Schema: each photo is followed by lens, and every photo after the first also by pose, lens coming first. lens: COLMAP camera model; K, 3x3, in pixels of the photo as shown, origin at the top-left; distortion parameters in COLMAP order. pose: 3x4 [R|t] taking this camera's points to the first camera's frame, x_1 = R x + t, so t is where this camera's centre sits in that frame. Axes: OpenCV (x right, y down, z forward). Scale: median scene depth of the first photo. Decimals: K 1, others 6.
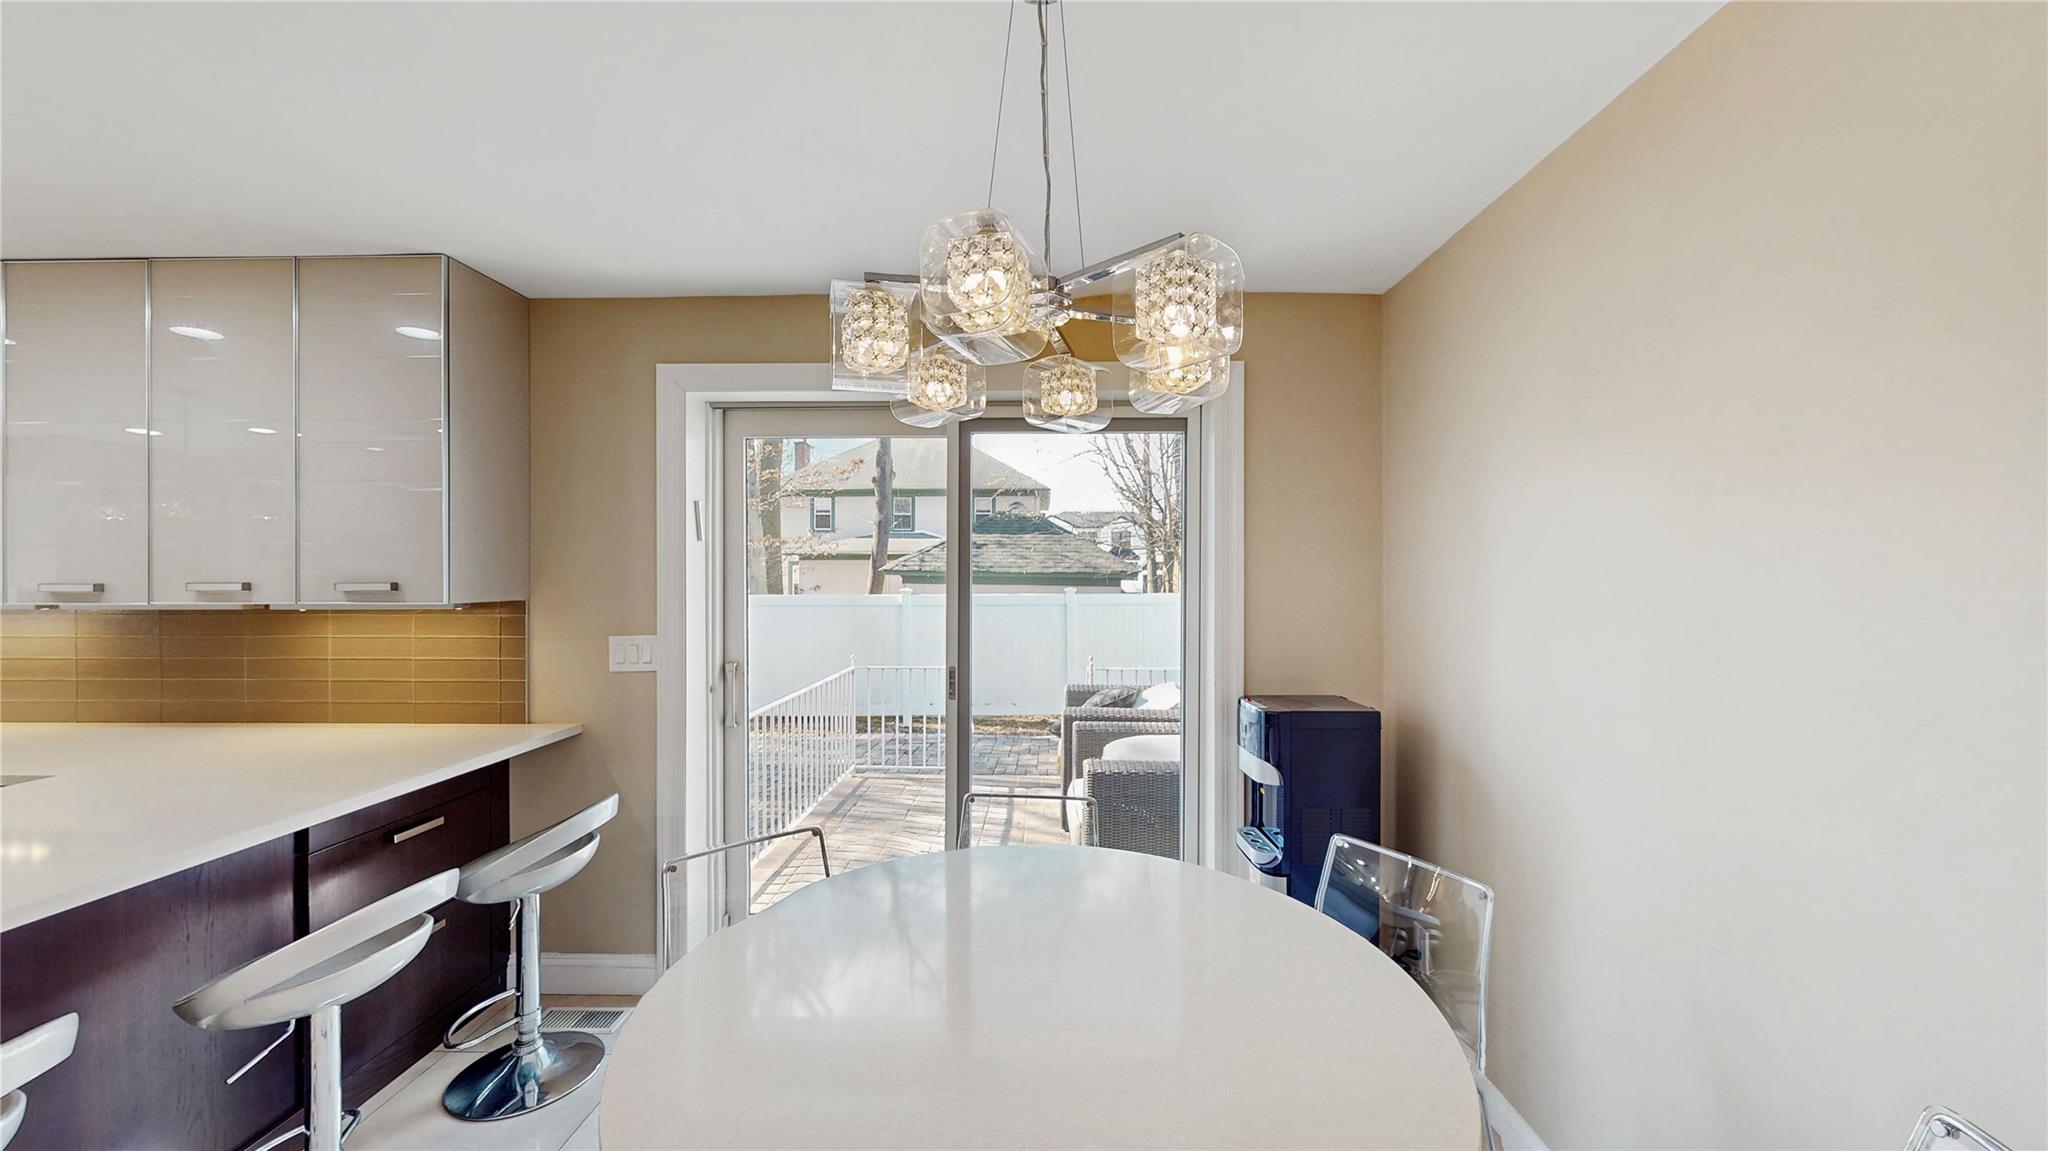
lens RADIAL K [[748.0, 0, 1024.0], [0, 748.0, 575.5], [0, 0, 1]] dist [-0.000373, 0.000096]
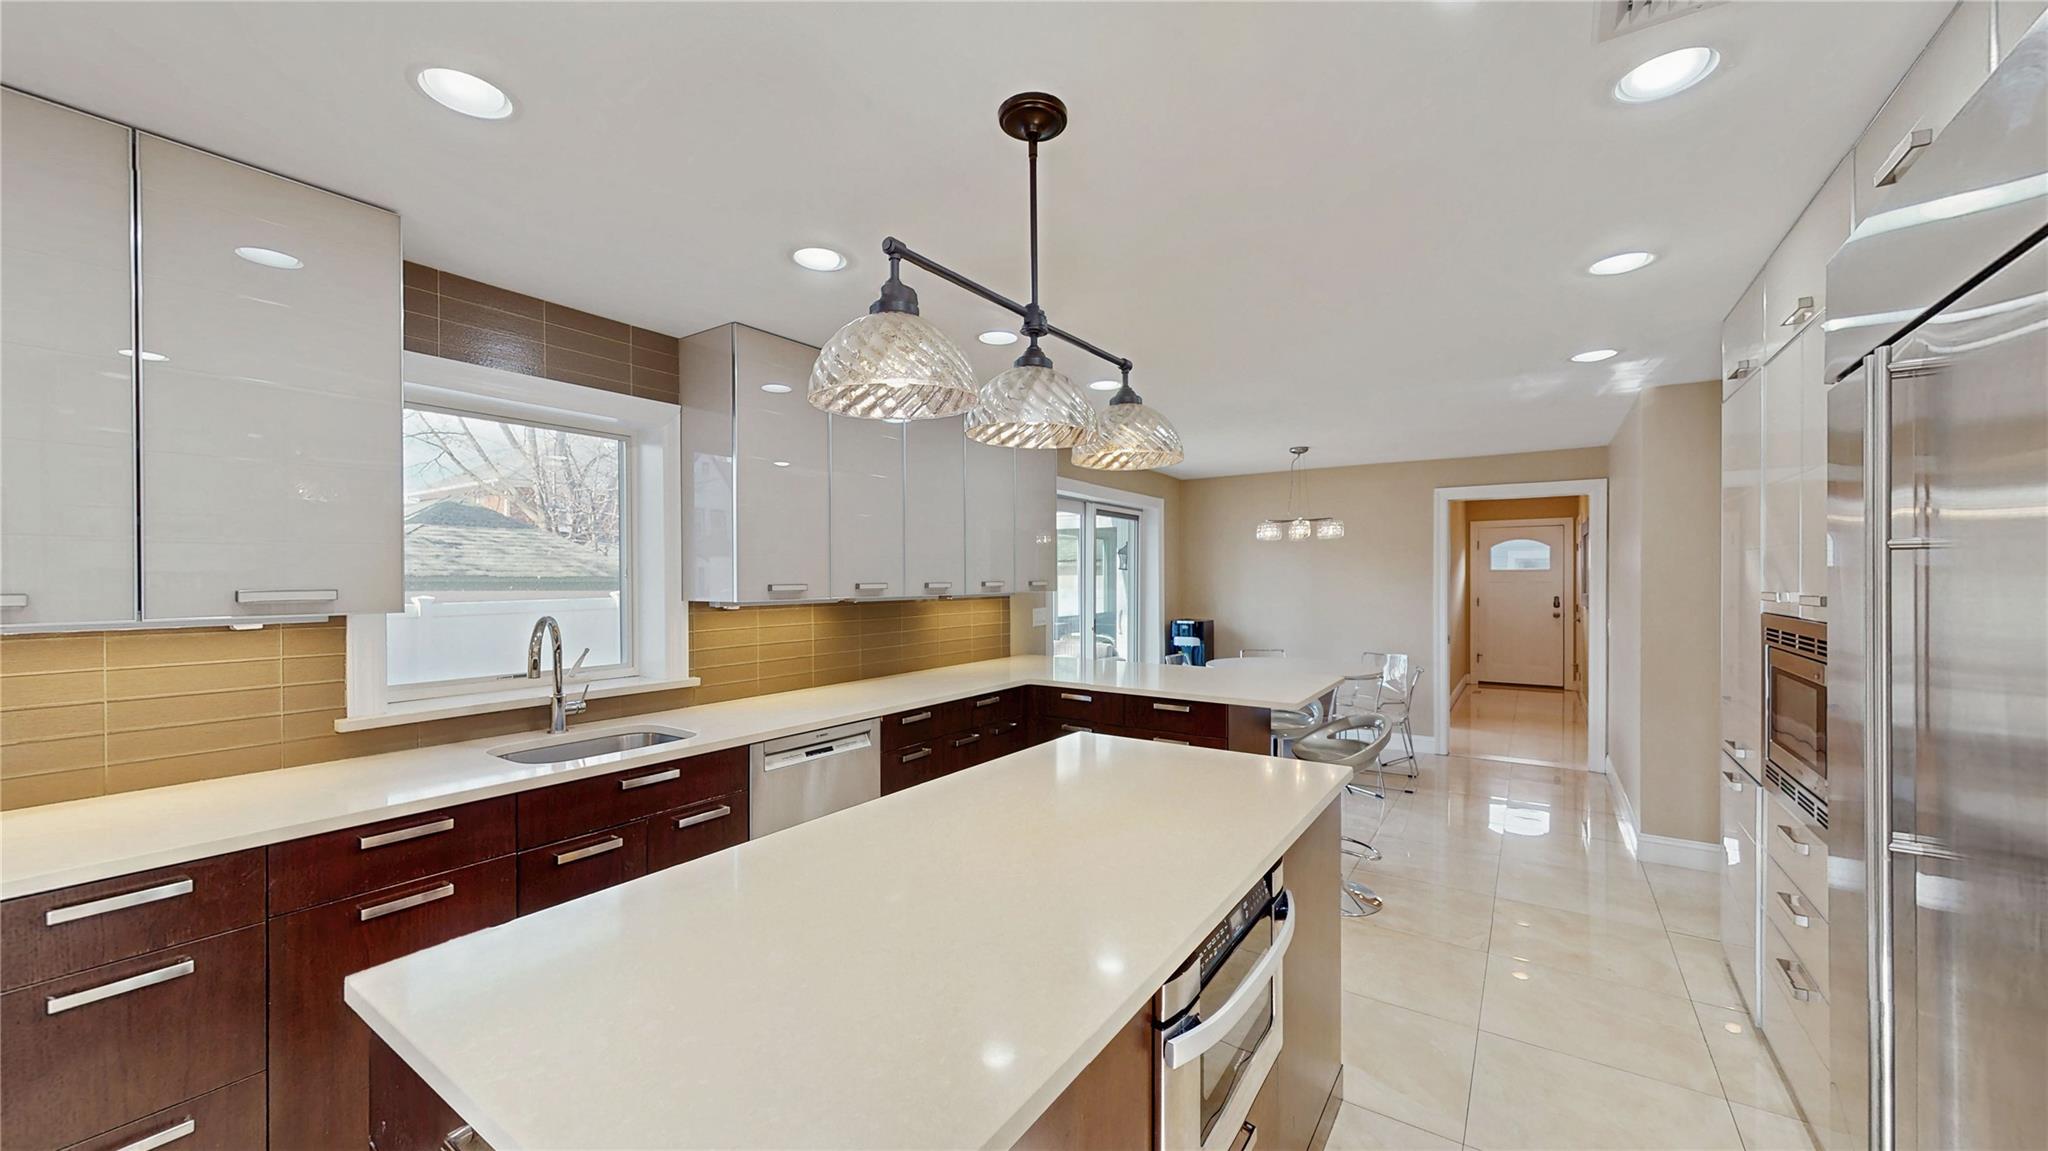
lens RADIAL K [[748.0, 0, 1024.0], [0, 748.0, 575.5], [0, 0, 1]] dist [-0.000373, 0.000096]
pose [[0.538593, 0.003860, 0.842558, -2.139787], [0.006853, 0.999936, -0.008962, 0.011240], [-0.842539, 0.010601, 0.538532, -0.040887]]
